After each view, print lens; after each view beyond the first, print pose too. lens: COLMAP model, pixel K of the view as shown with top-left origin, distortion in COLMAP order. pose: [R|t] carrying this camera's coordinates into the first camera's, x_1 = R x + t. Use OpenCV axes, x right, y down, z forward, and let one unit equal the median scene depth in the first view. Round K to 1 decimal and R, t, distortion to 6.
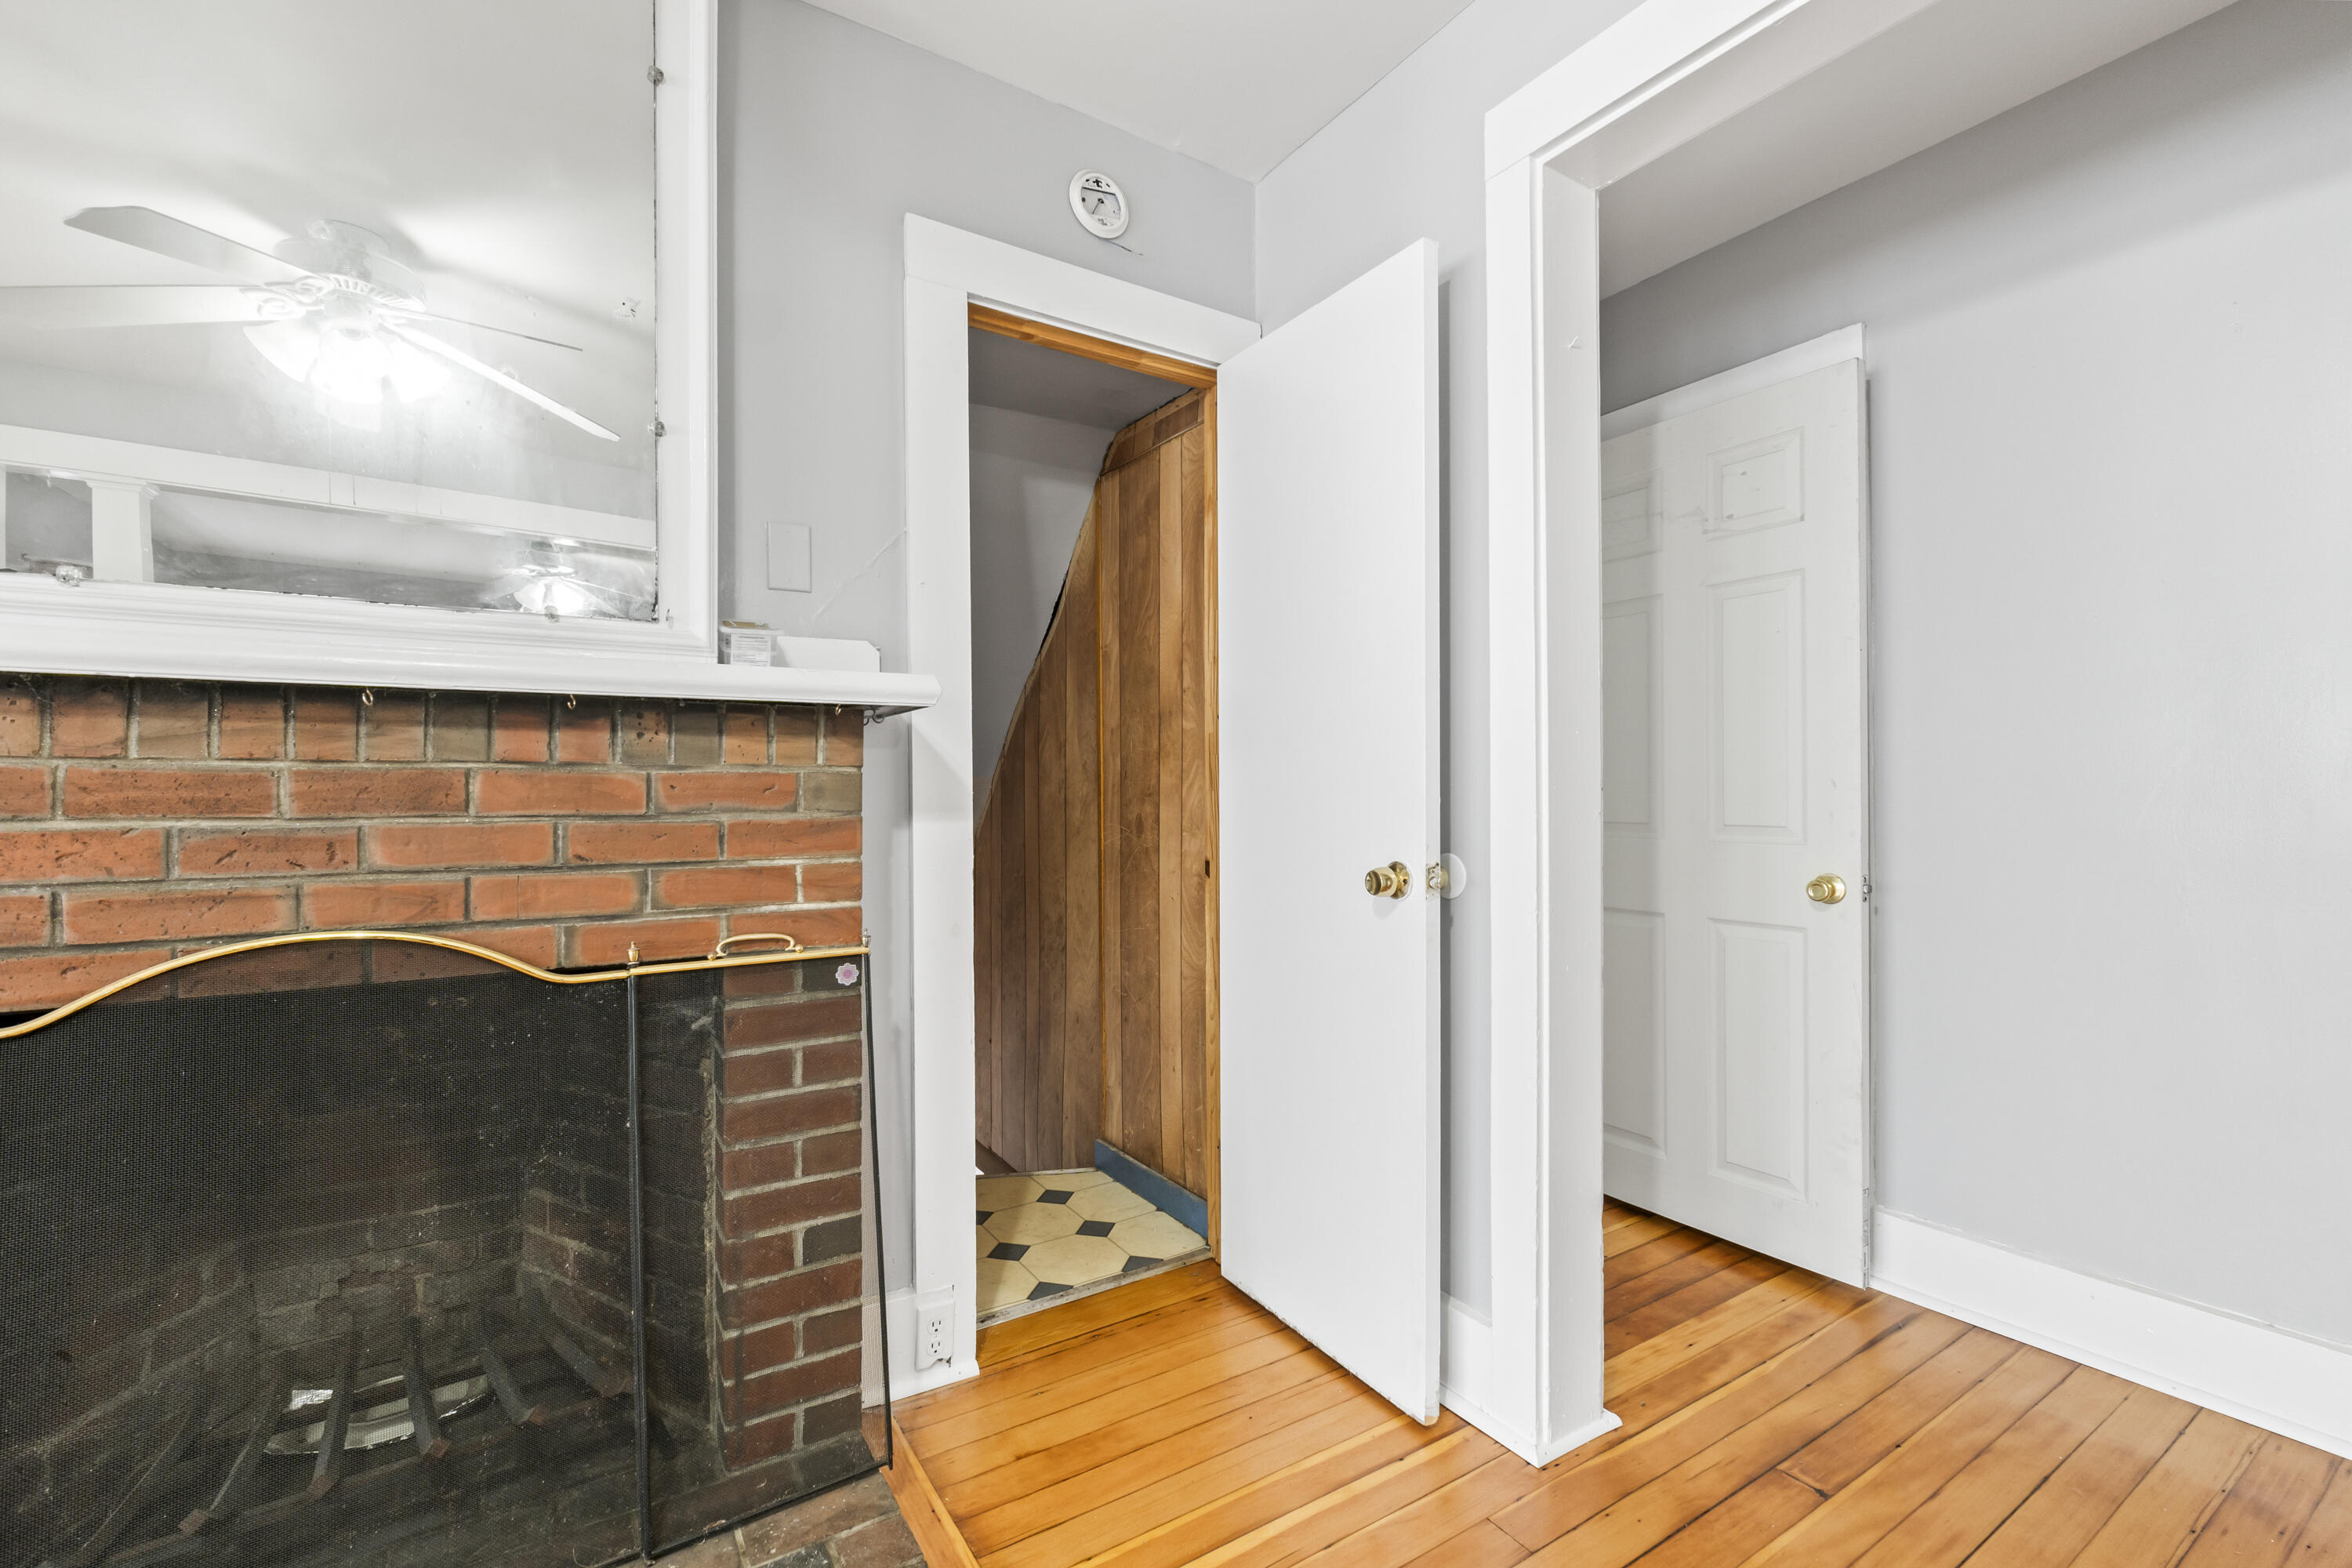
lens RADIAL K [[984.8, 0, 1170.9], [0, 984.8, 795.0], [0, 0, 1]] dist [-0.008226, -0.000012]
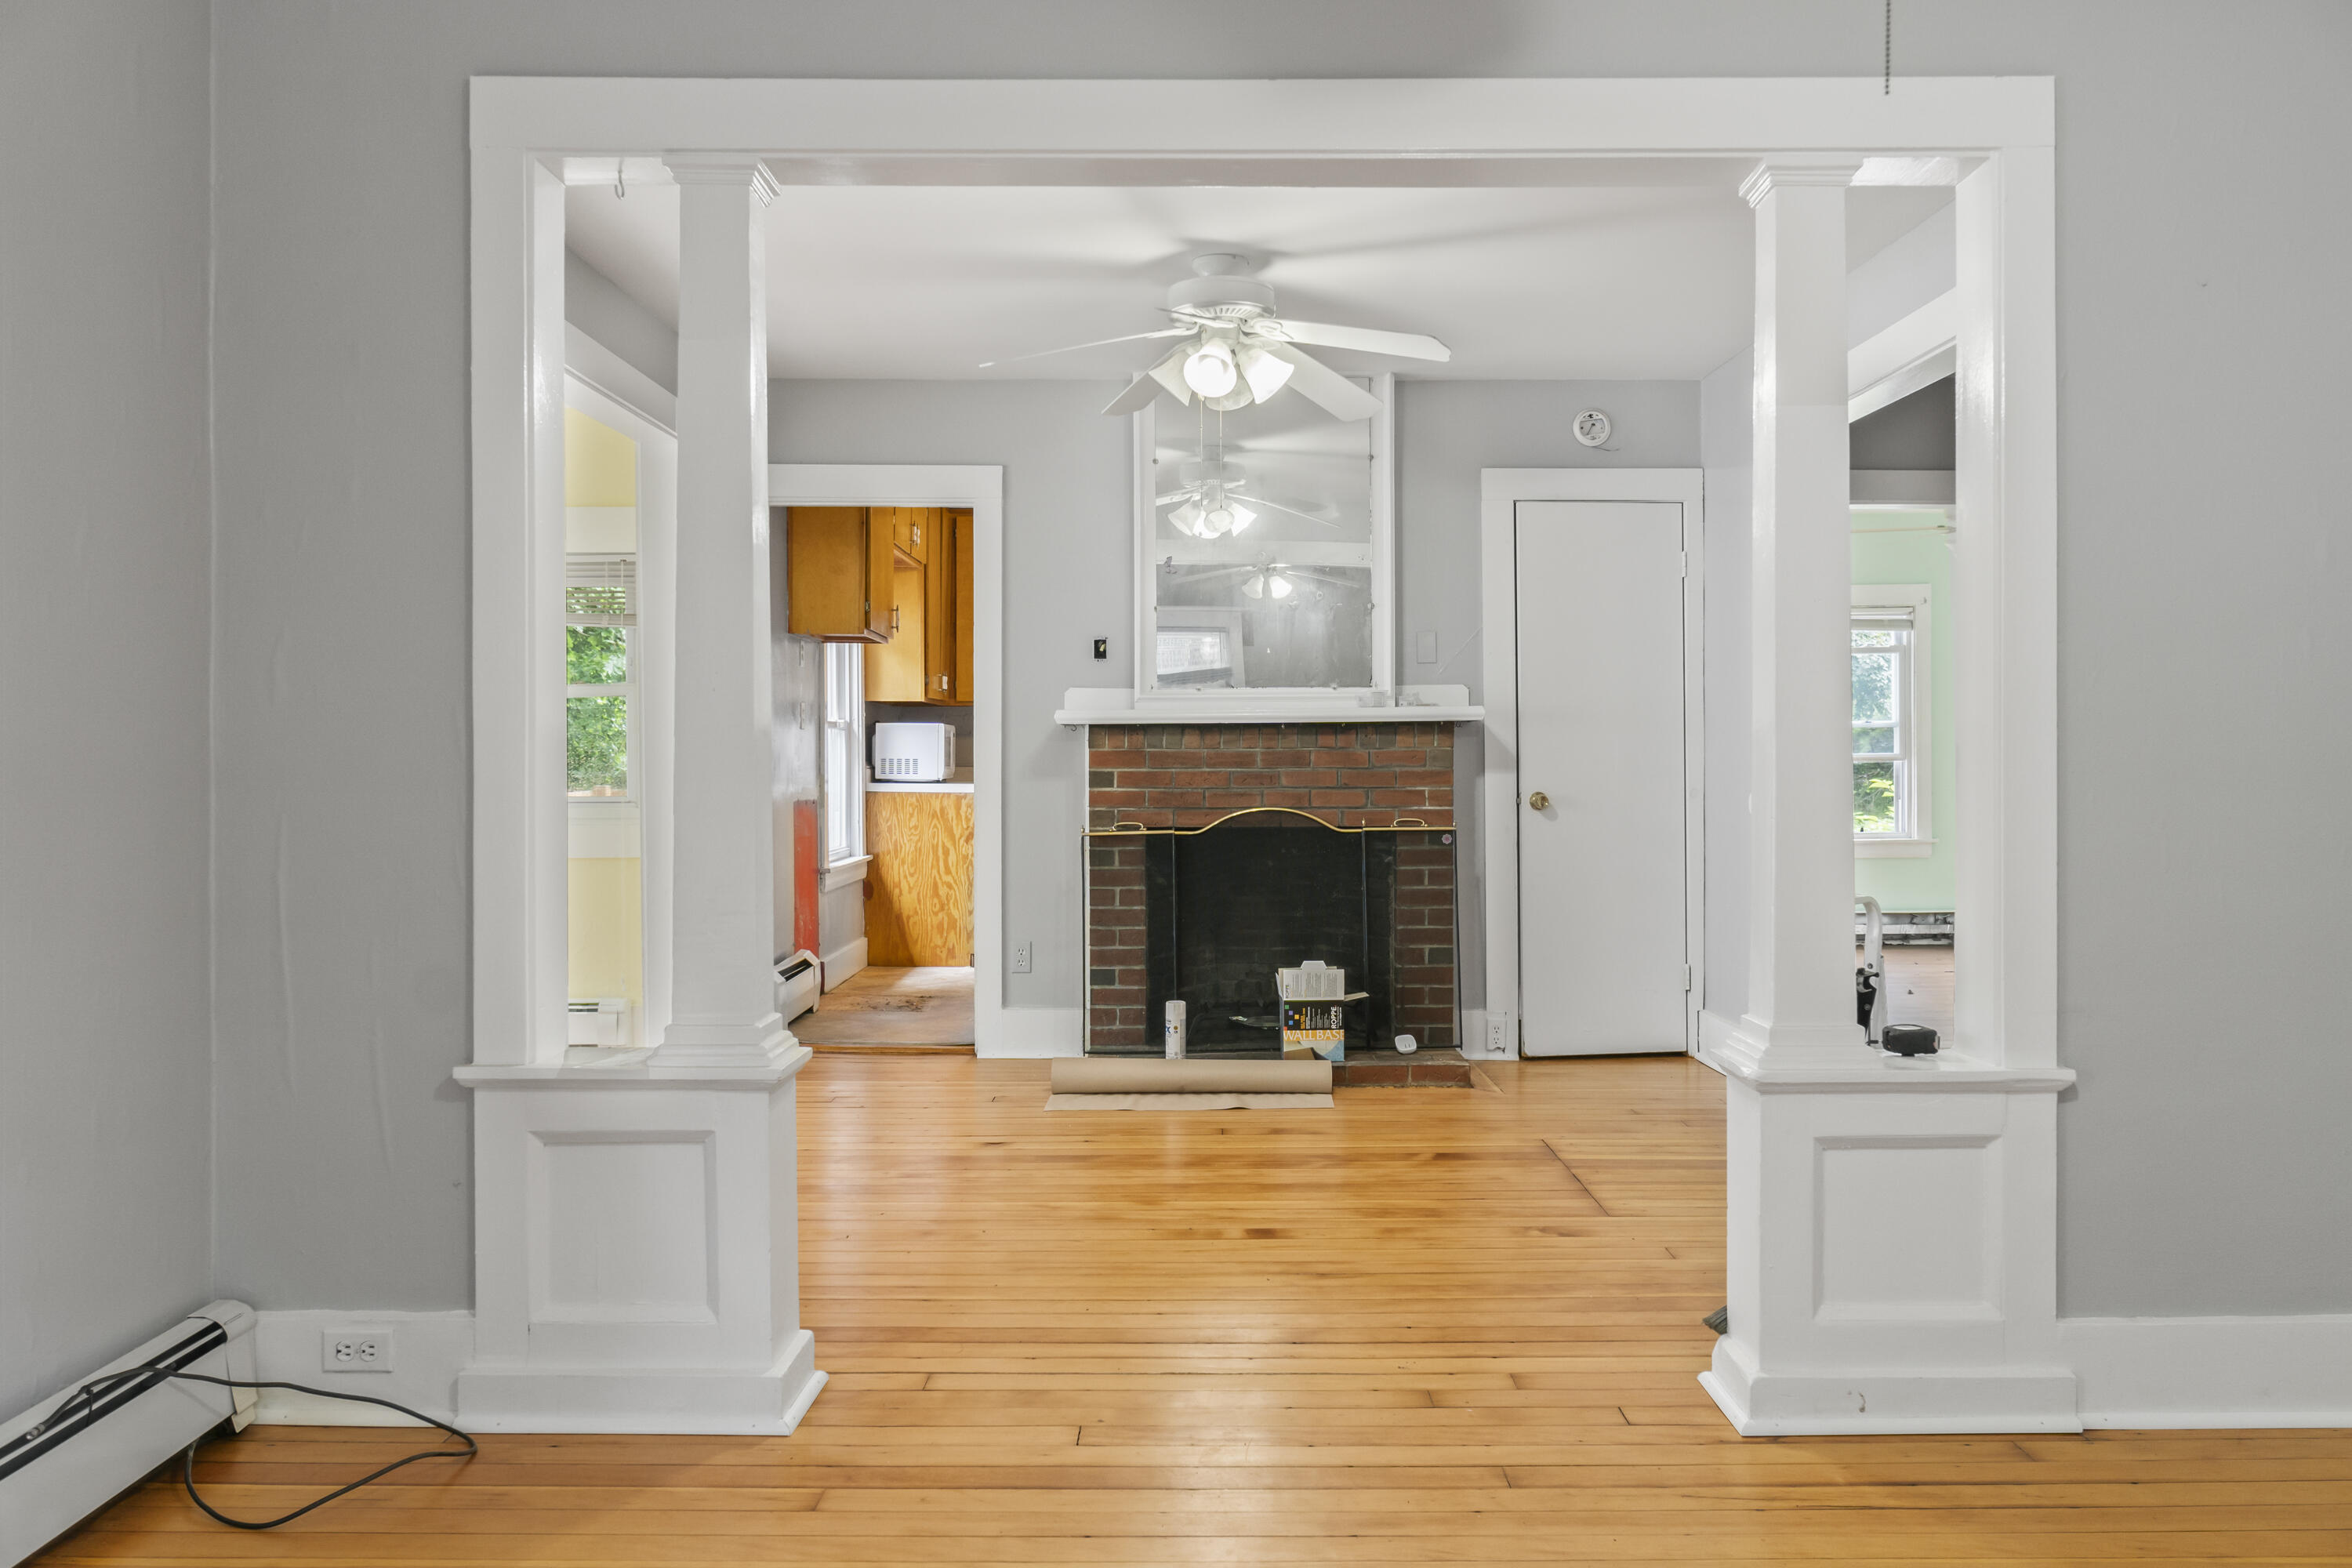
lens RADIAL K [[1761.1, 0, 1215.4], [0, 1761.1, 773.3], [0, 0, 1]] dist [0.000182, -0.000966]
pose [[0.850806, 0.002230, -0.525475, 1.380465], [0.000630, 0.999986, 0.005264, 0.009382], [0.525480, -0.004809, 0.850793, -2.796213]]
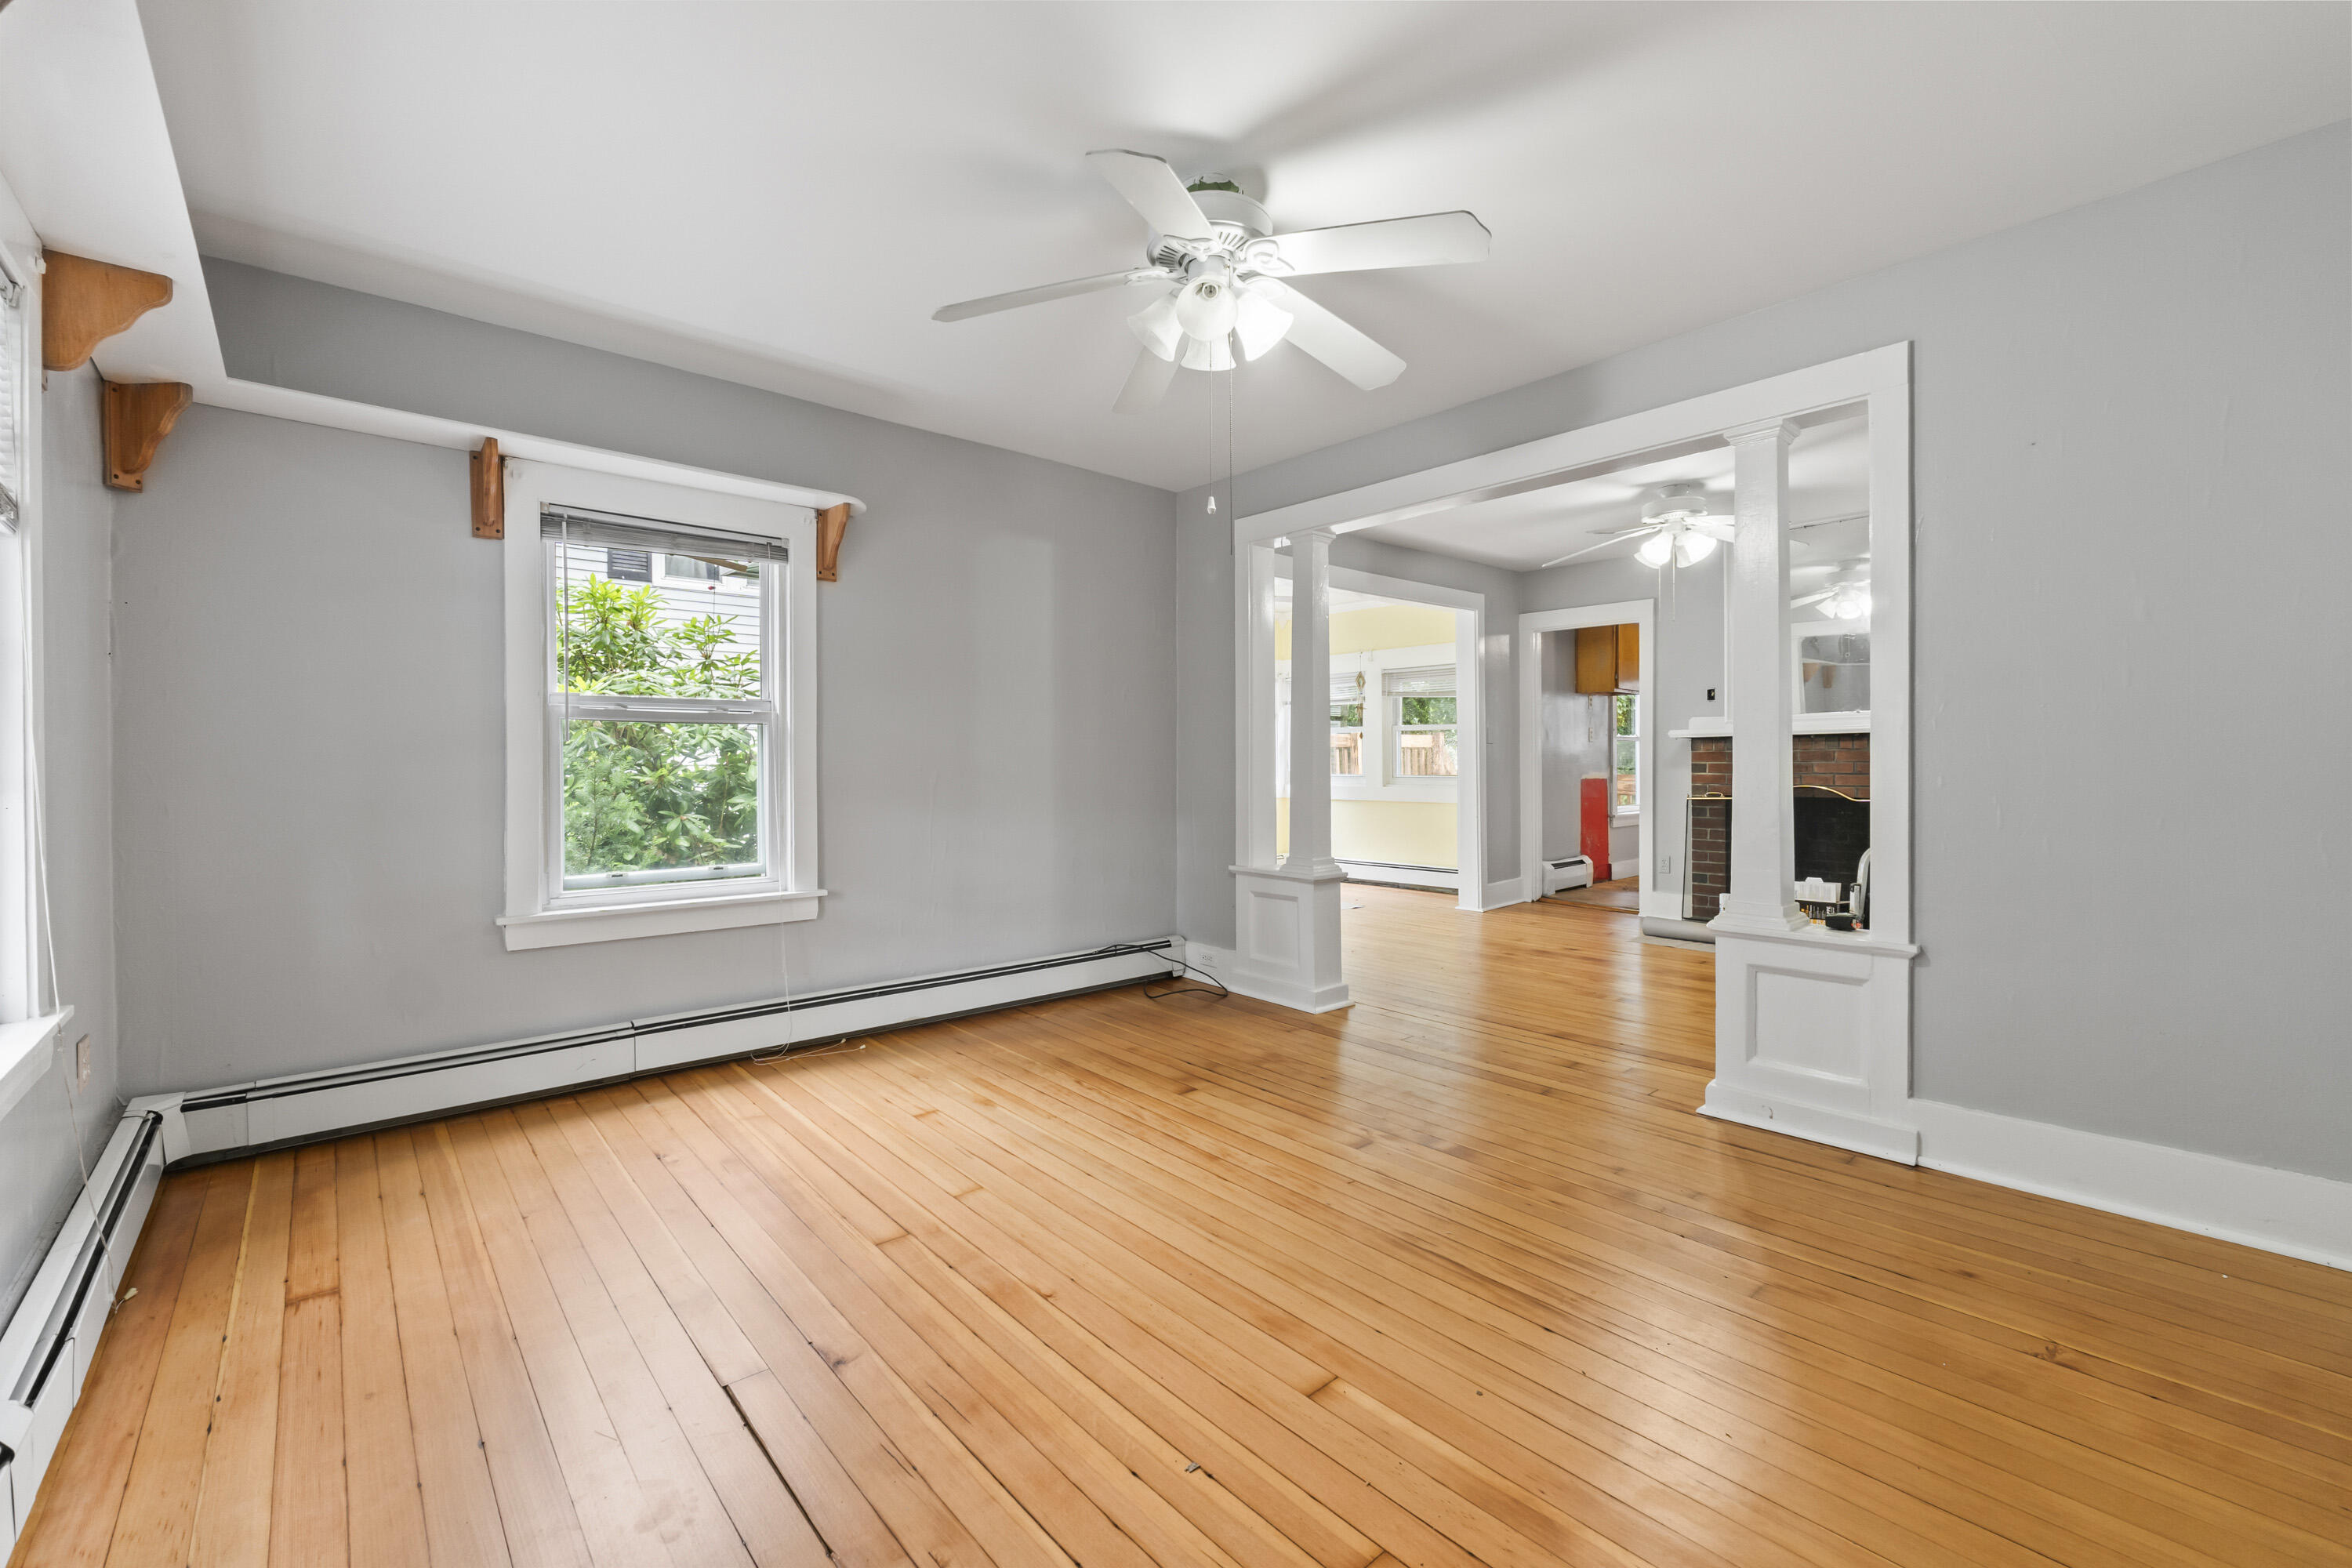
lens RADIAL K [[975.2, 0, 1169.1], [0, 975.2, 772.8], [0, 0, 1]] dist [-0.001727, -0.000115]
pose [[0.154529, 0.012075, -0.987915, 2.690912], [0.002948, 0.999915, 0.012683, 0.007225], [0.987984, -0.004873, 0.154480, -2.254656]]
